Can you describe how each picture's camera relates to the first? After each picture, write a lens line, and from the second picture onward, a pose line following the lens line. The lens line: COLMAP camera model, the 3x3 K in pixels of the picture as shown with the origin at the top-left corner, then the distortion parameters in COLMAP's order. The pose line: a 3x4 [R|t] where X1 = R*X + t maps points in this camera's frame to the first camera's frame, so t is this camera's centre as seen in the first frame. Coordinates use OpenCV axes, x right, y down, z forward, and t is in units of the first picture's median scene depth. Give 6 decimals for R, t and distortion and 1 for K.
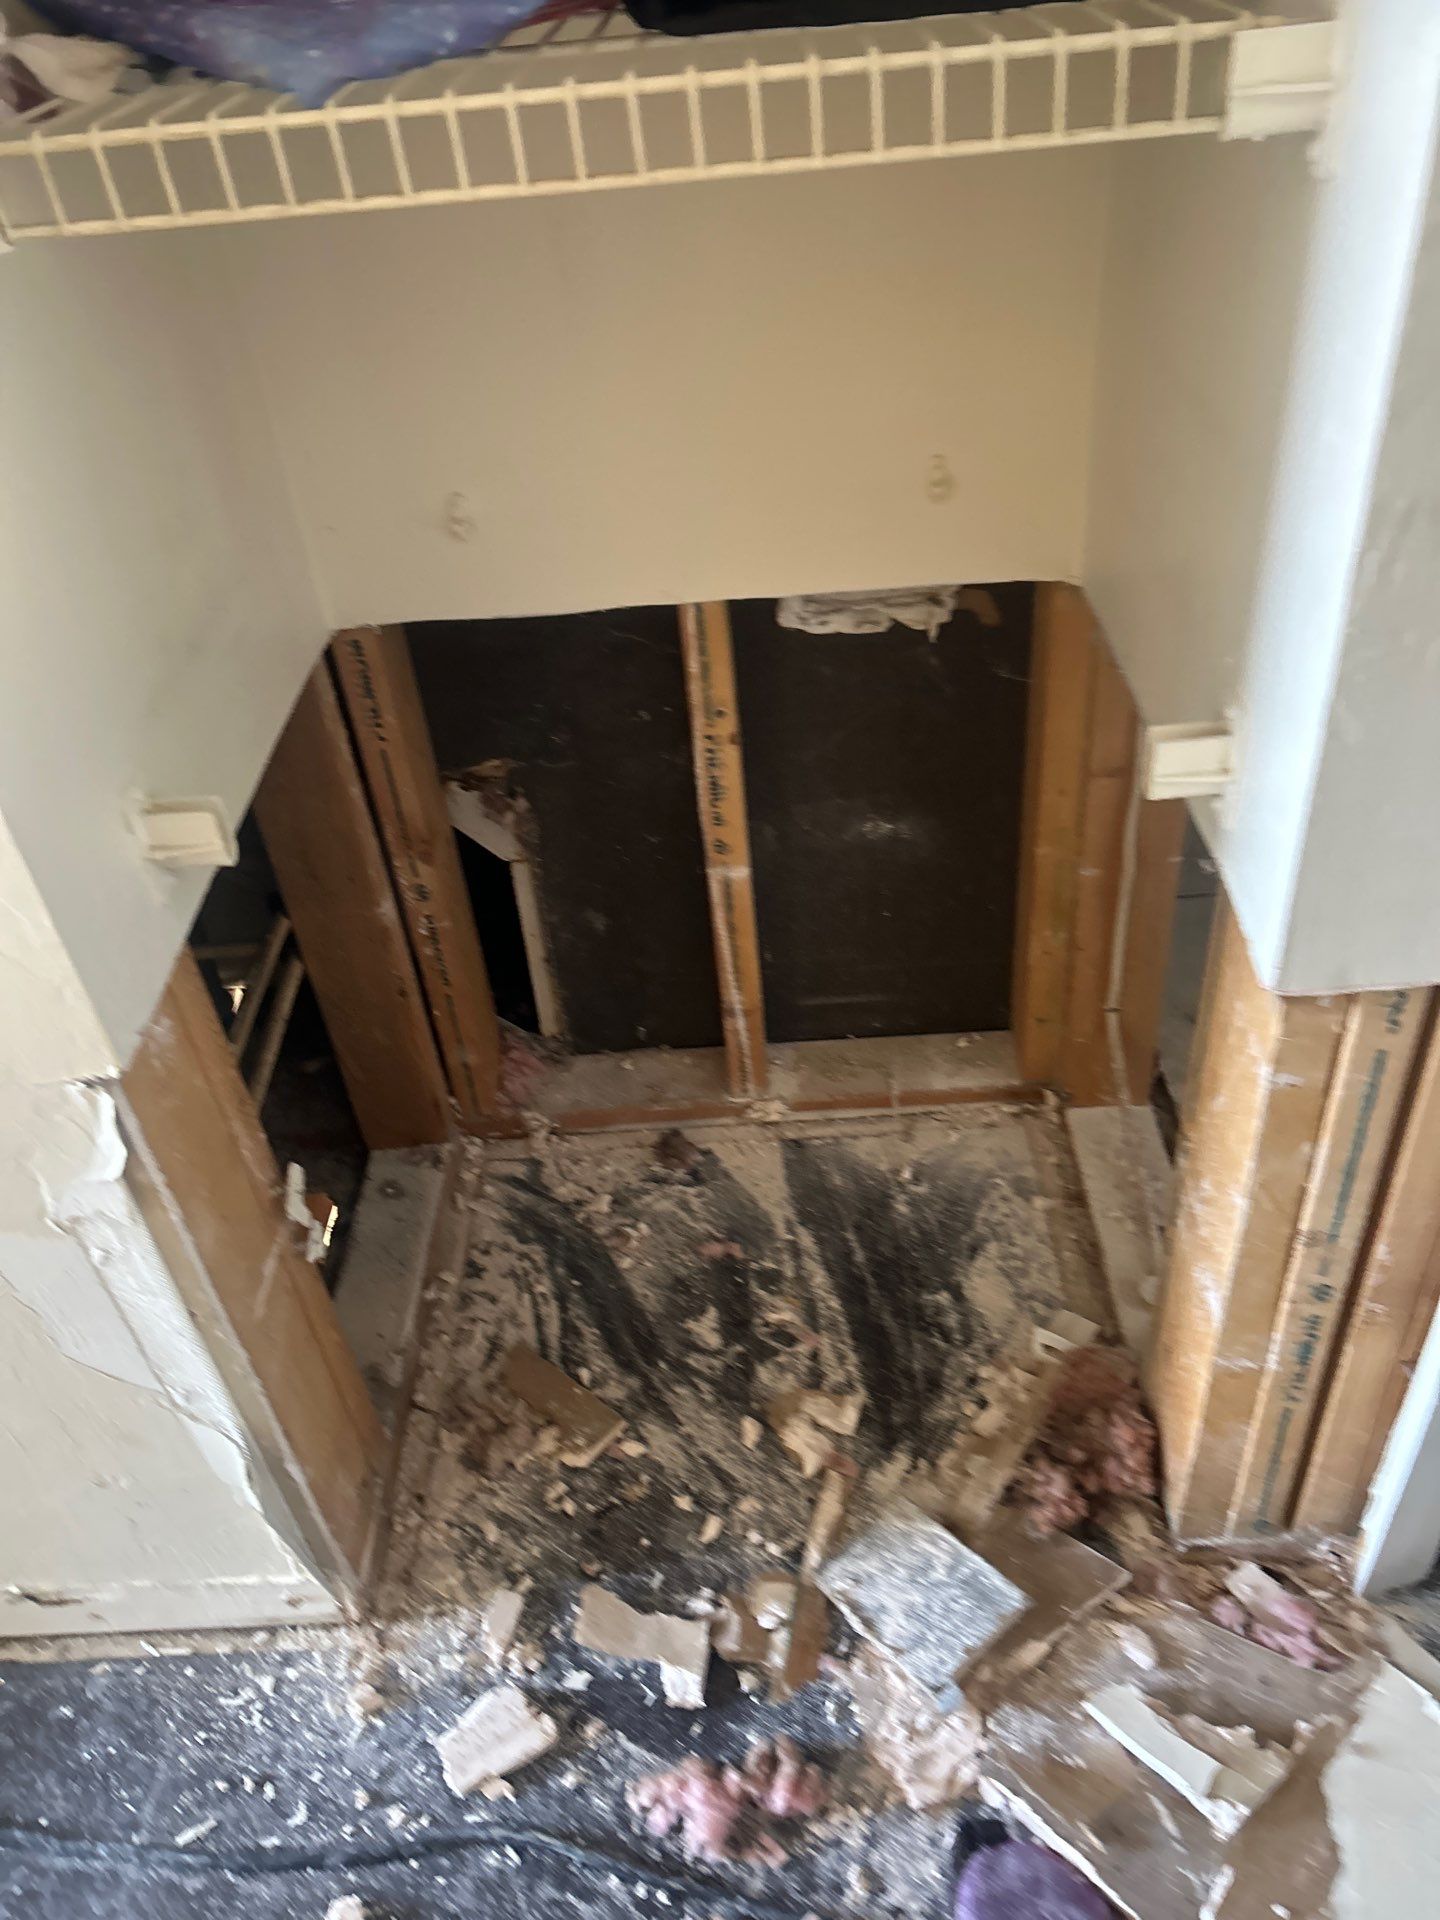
lens RADIAL K [[1455.5, 0, 746.2], [0, 1455.5, 976.3], [0, 0, 1]] dist [0.044629, -0.057213]
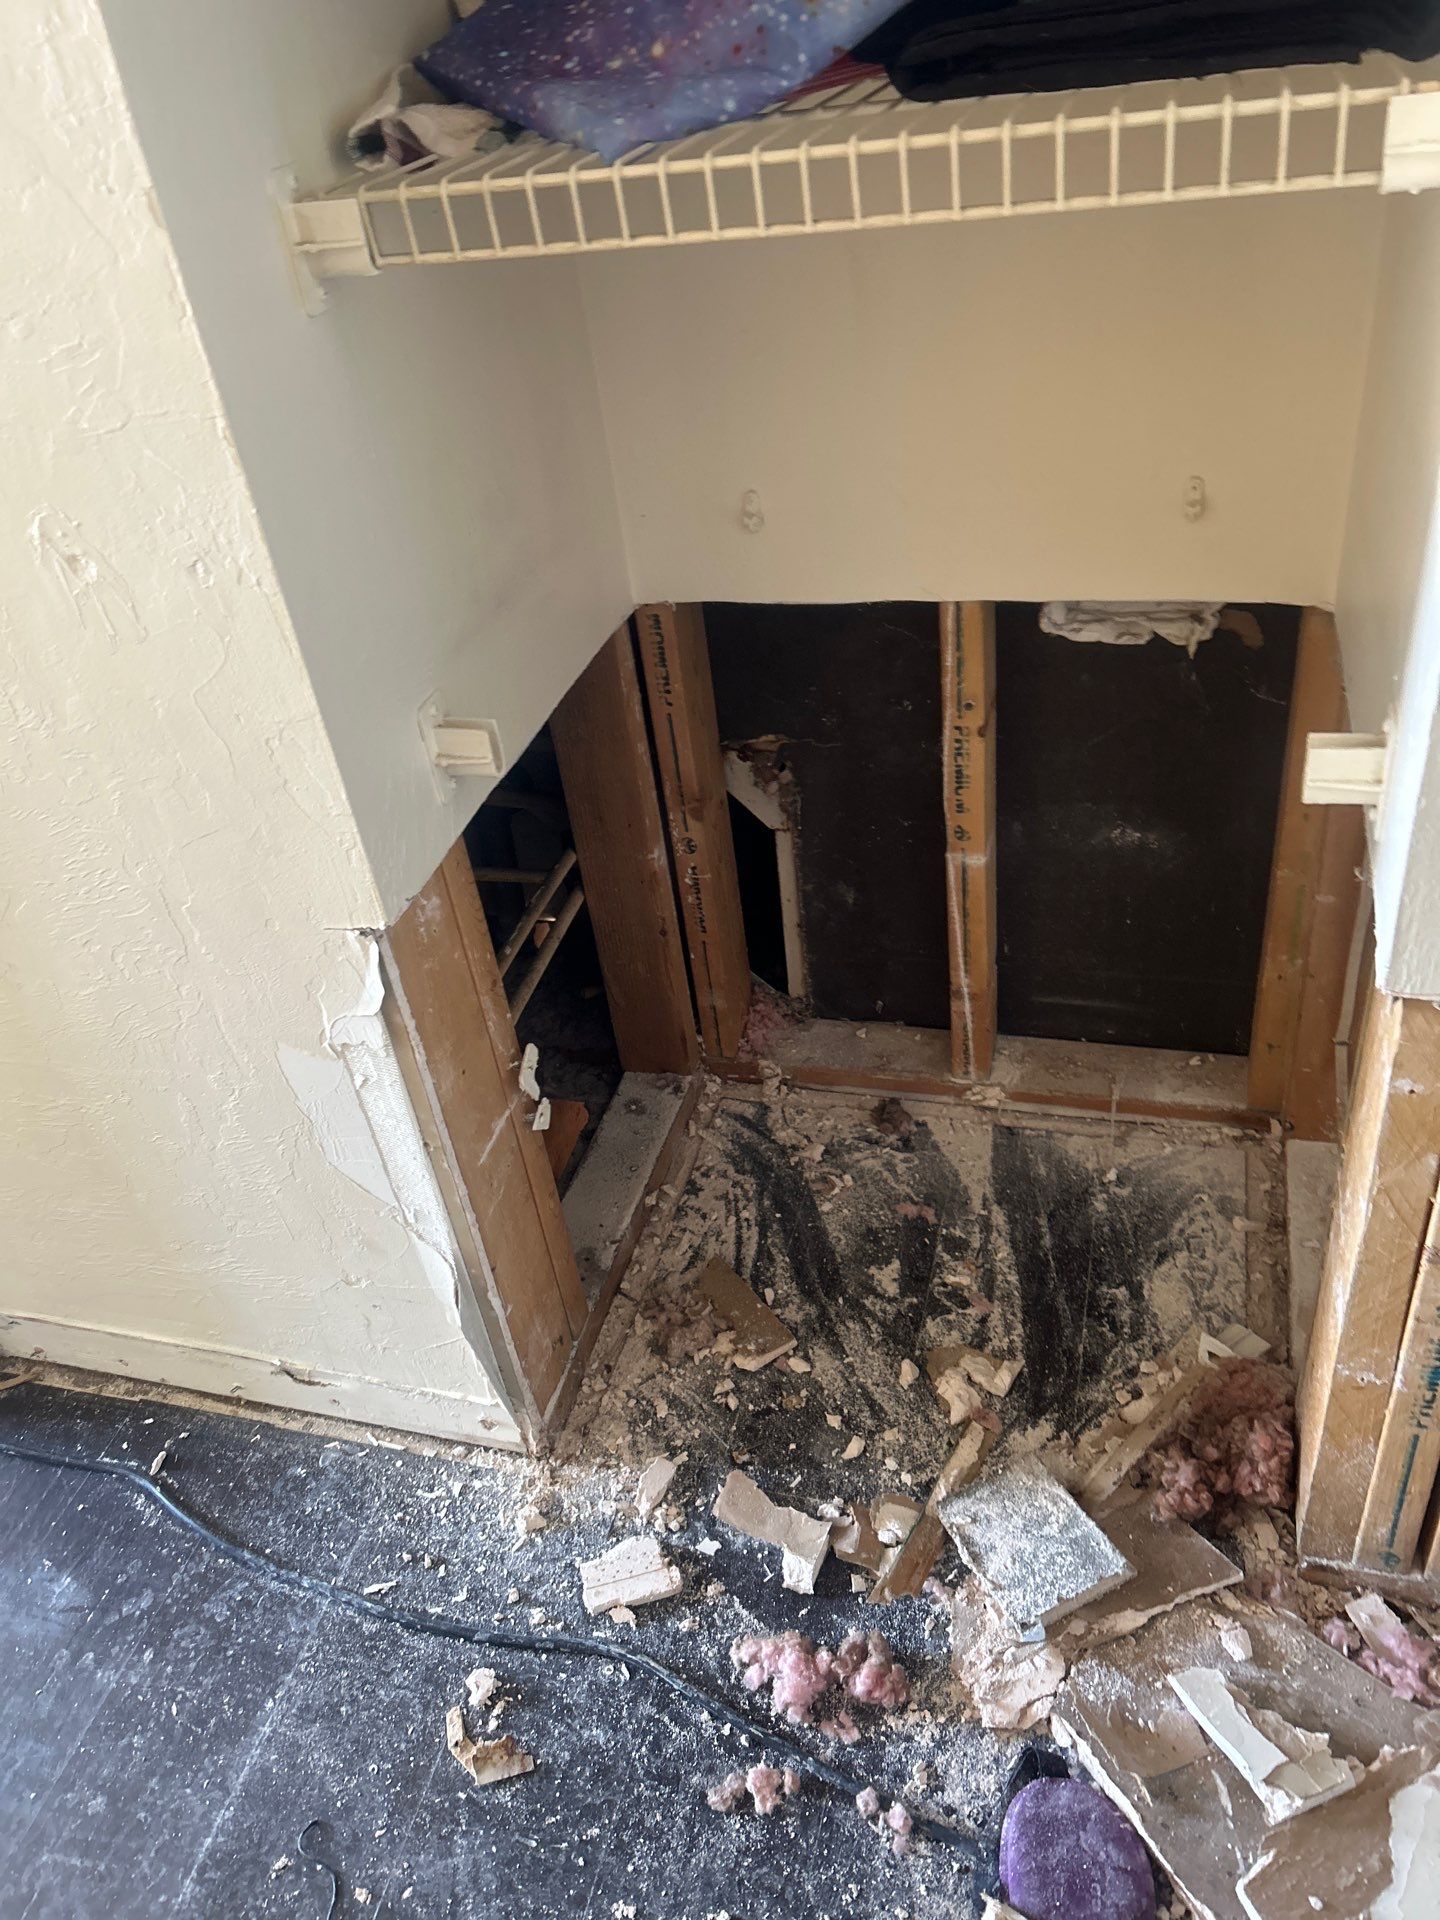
lens RADIAL K [[1455.5, 0, 714.7], [0, 1455.5, 979.8], [0, 0, 1]] dist [0.044629, -0.057213]
pose [[0.958291, 0.136181, -0.251265, 0.110982], [-0.139185, 0.990249, 0.005863, 0.043565], [0.249613, 0.029354, 0.967901, -0.095475]]
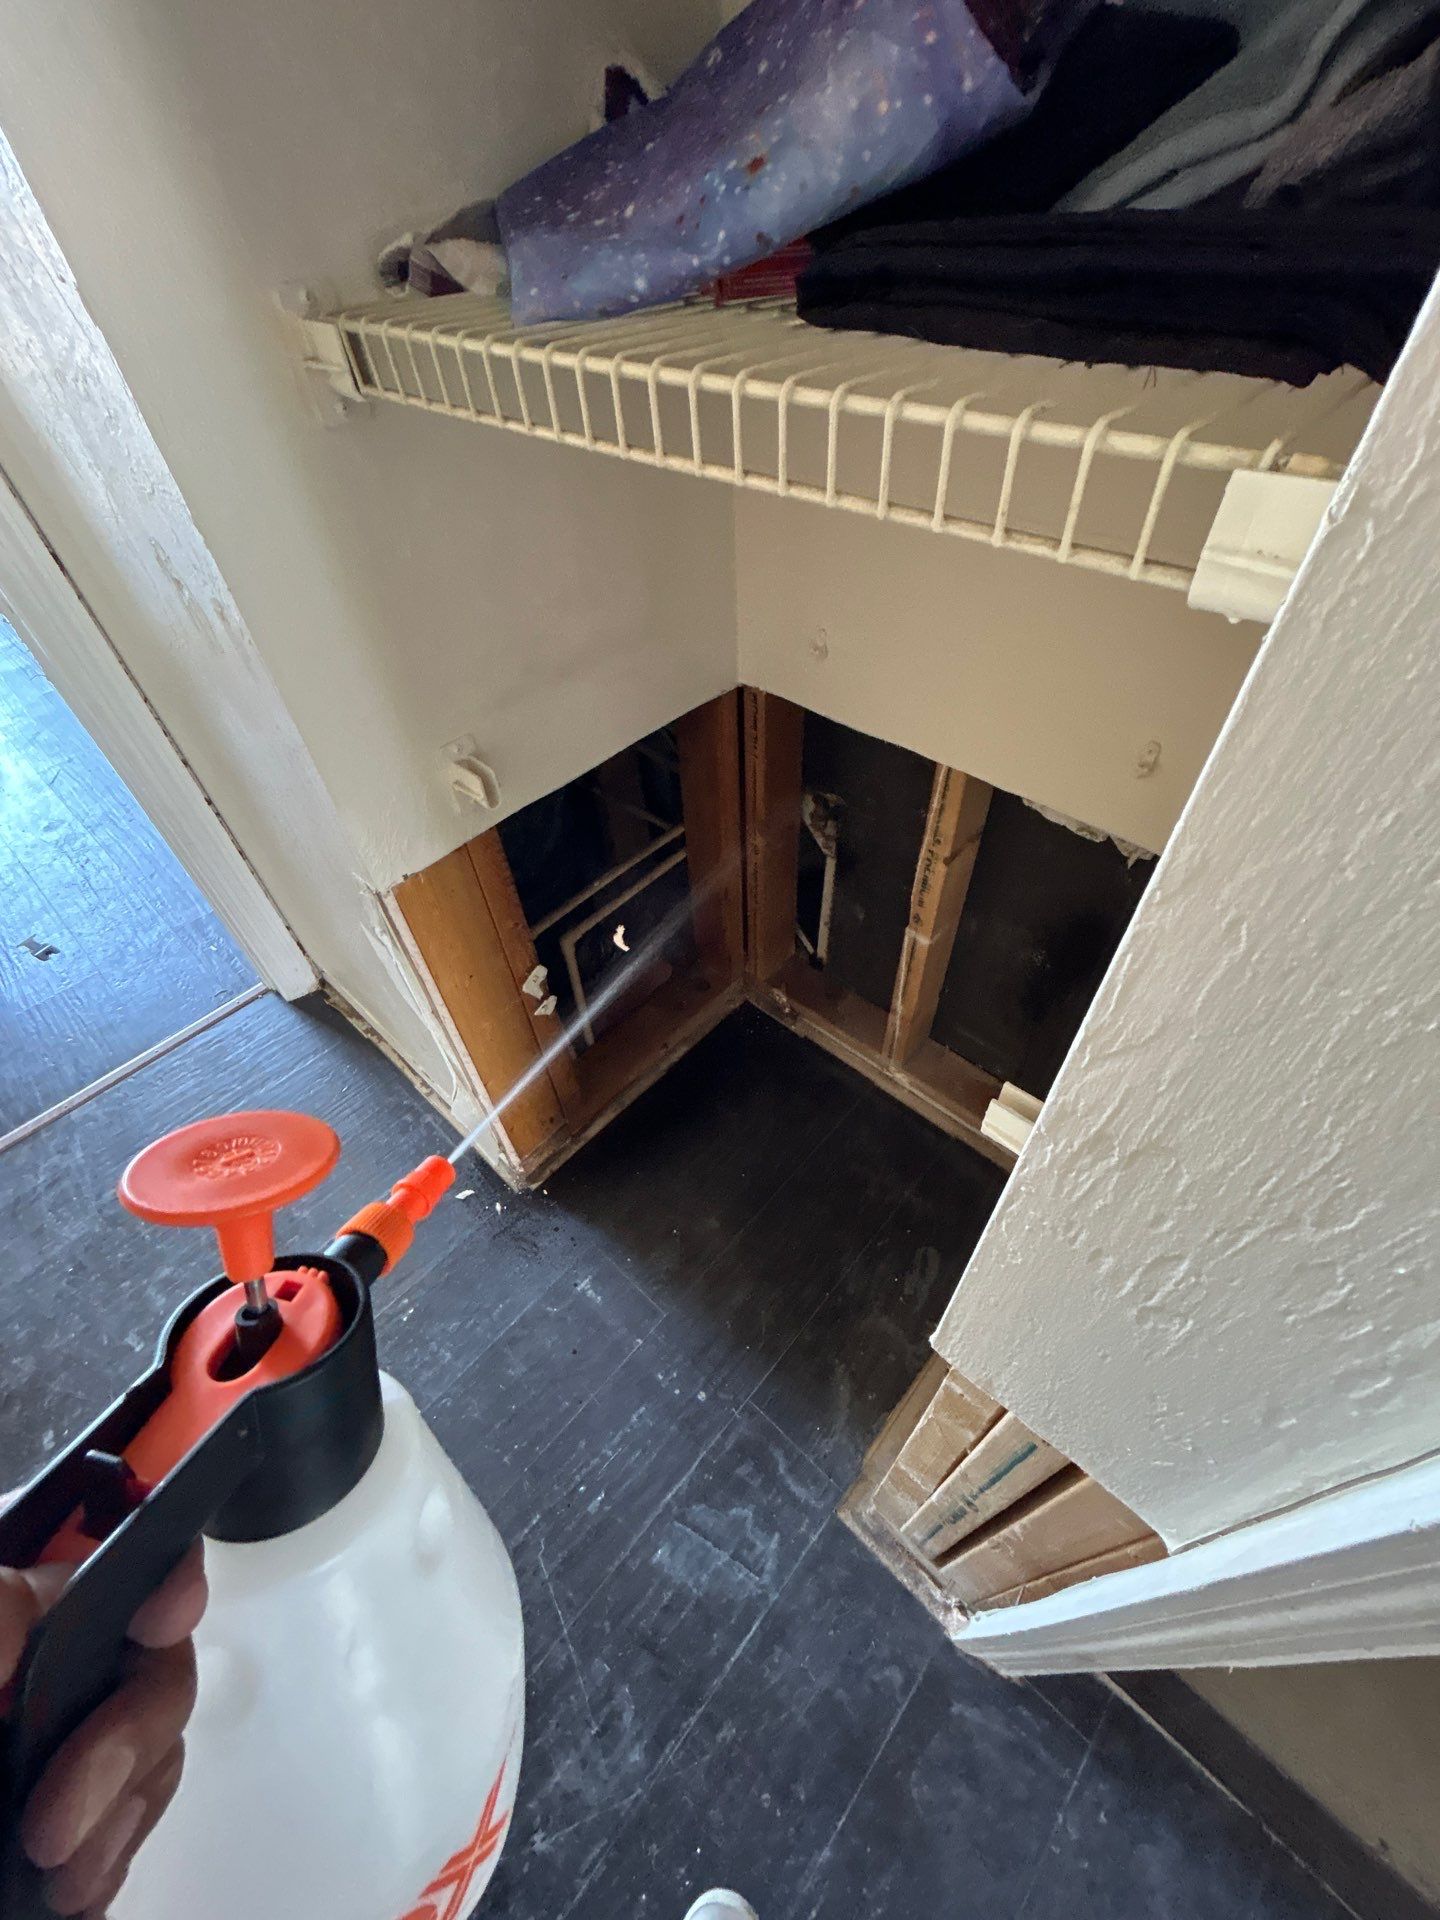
lens RADIAL K [[771.4, 0, 723.9], [0, 771.4, 960.6], [0, 0, 1]] dist [0.002172, -0.000437]
pose [[0.729749, 0.532950, -0.428287, 0.229654], [-0.445053, 0.845804, 0.294181, -0.231138], [0.519031, -0.024068, 0.854416, 0.286134]]
